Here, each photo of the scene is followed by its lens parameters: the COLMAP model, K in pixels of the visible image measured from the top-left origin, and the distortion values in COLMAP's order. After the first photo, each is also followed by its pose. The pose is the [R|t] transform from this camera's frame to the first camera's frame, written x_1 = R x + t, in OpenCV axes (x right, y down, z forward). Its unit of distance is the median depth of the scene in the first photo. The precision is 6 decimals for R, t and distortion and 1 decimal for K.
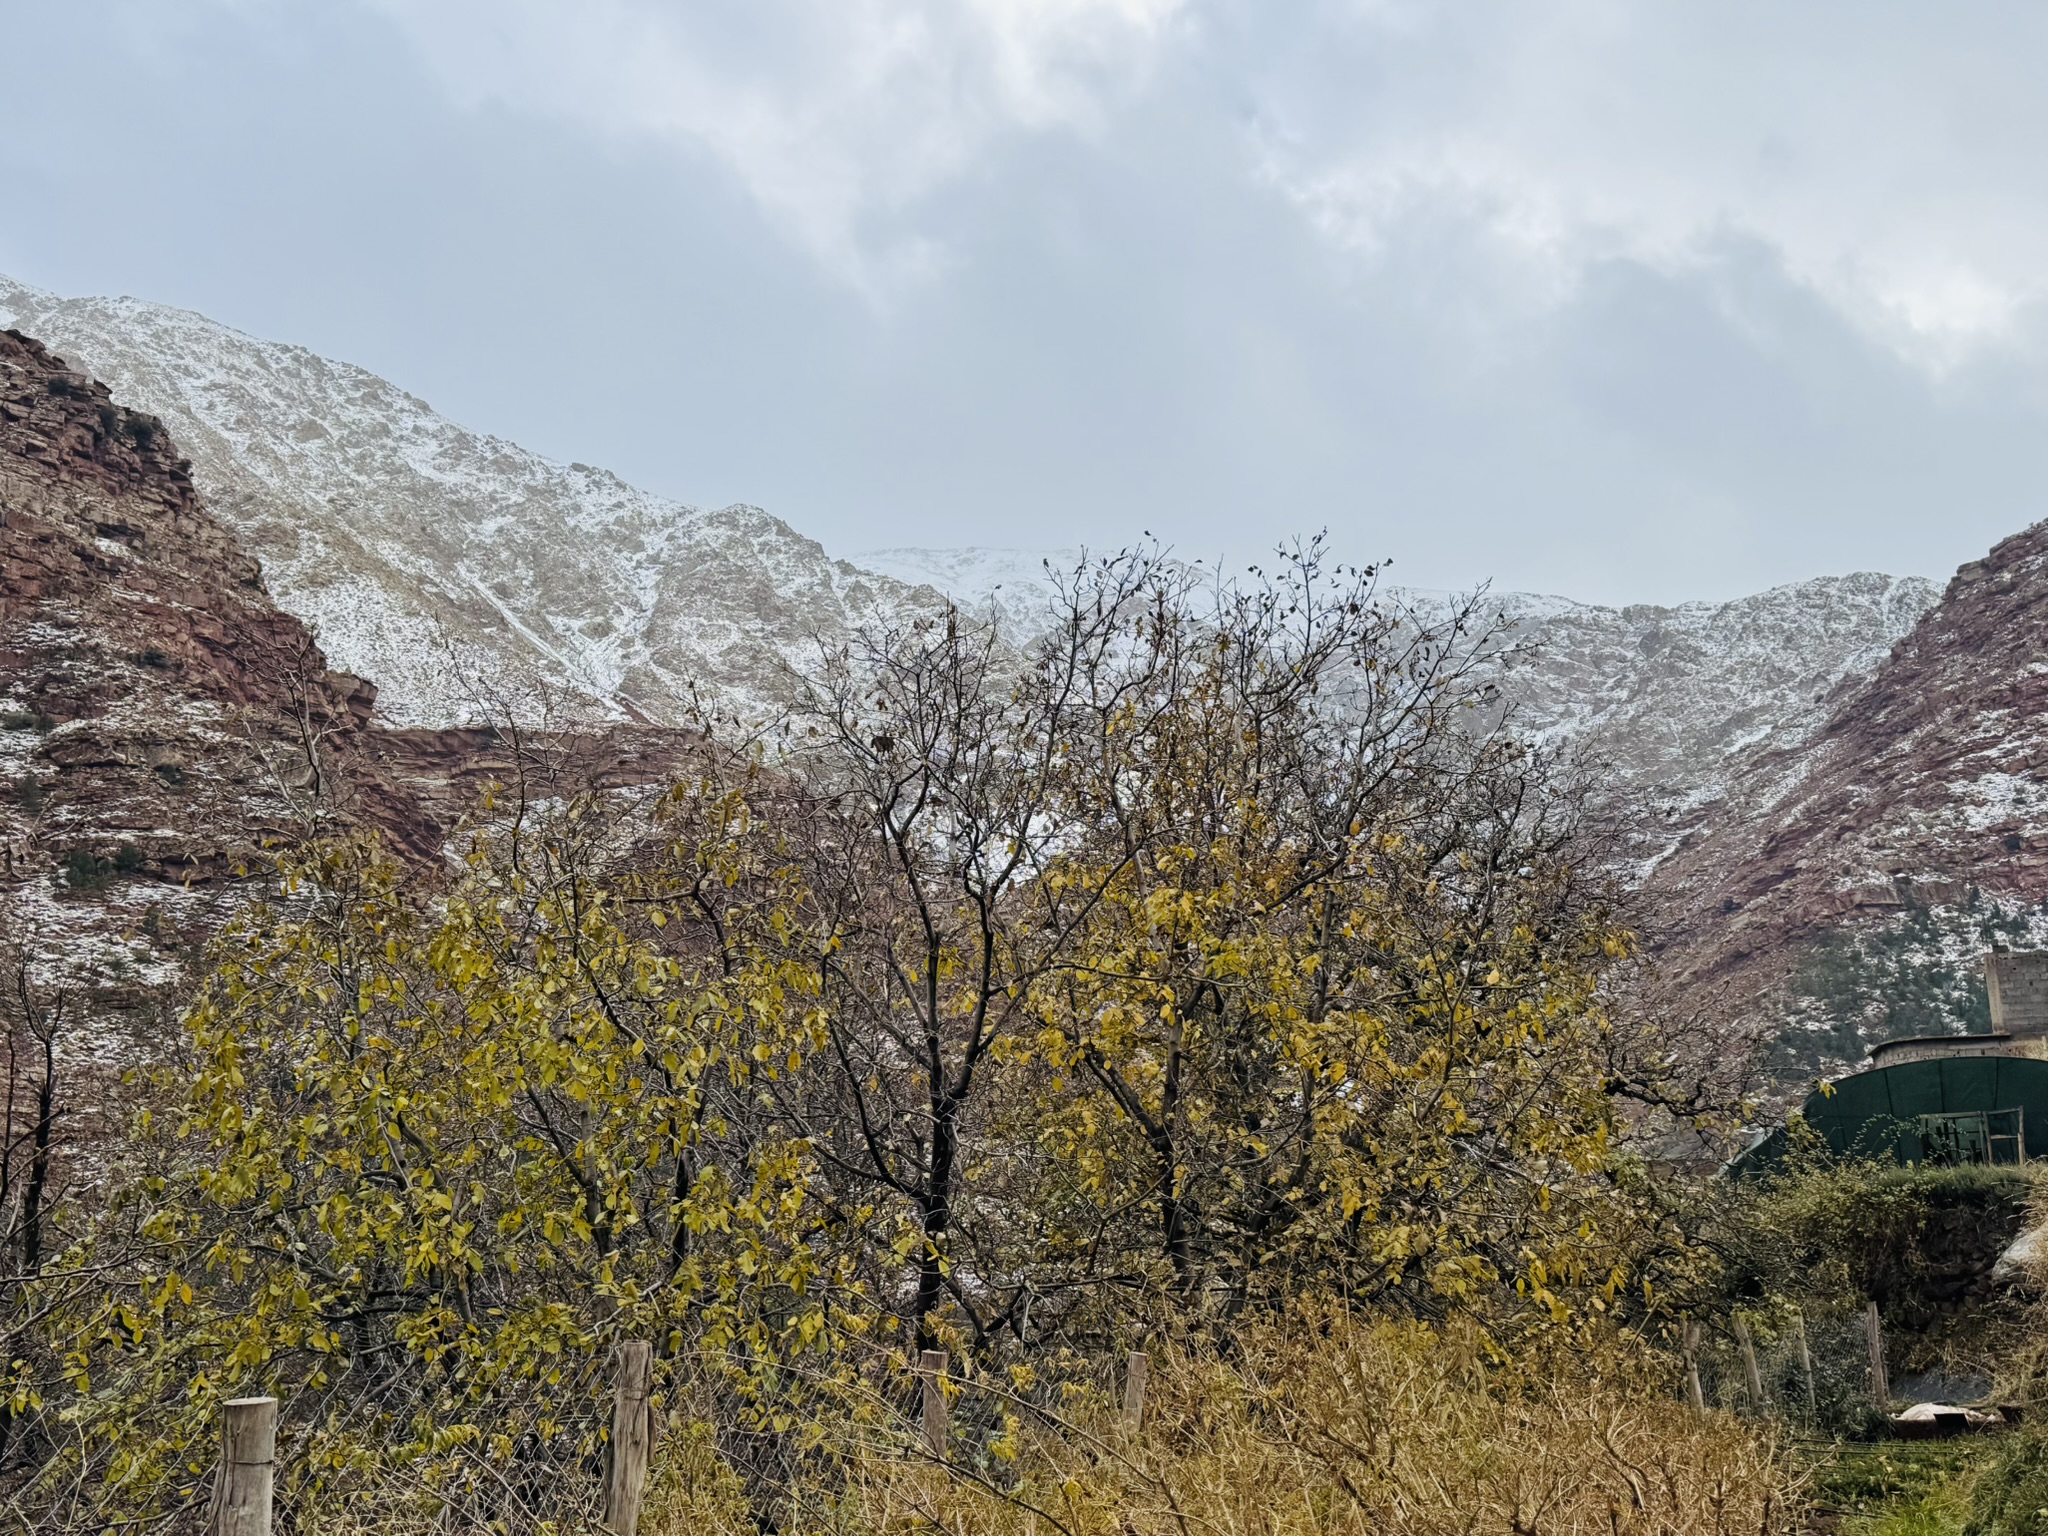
lens RADIAL K [[2016.4, 0, 1031.4], [0, 2016.4, 771.7], [0, 0, 1]] dist [0.043898, 0.000000]
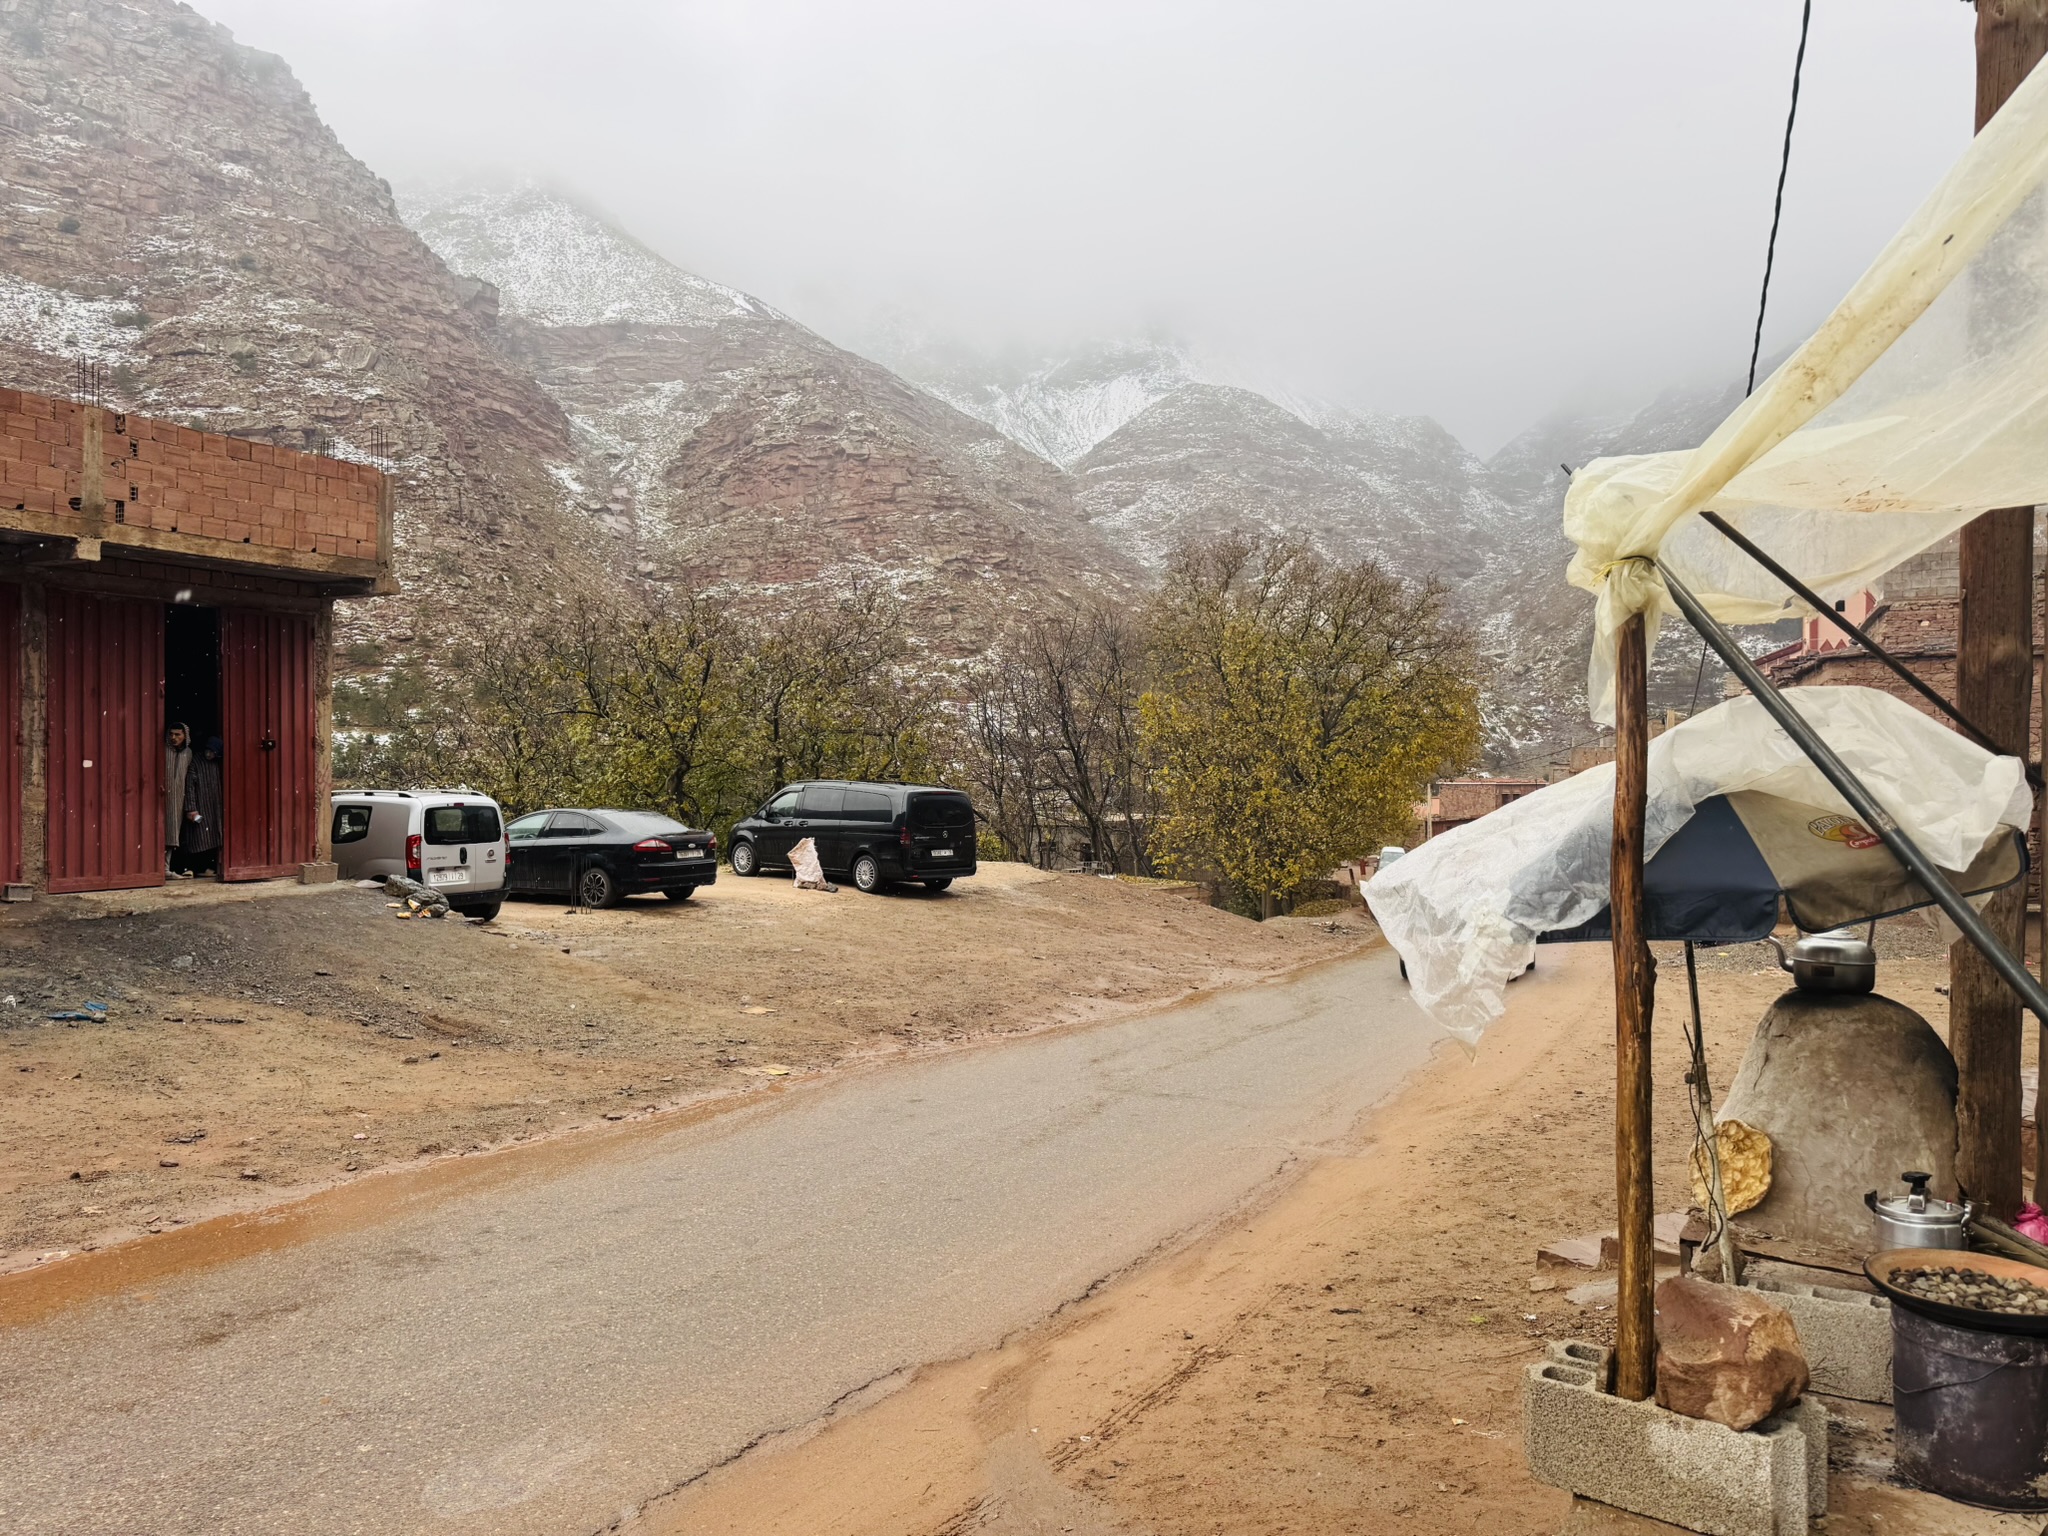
lens RADIAL K [[1437.4, 0, 1025.2], [0, 1437.4, 768.0], [0, 0, 1]] dist [0.043538, -0.038322]
pose [[0.991394, 0.007288, -0.130710, 0.128965], [0.028286, 0.962941, 0.268226, 0.013360], [0.127821, -0.269615, 0.954447, 0.137264]]
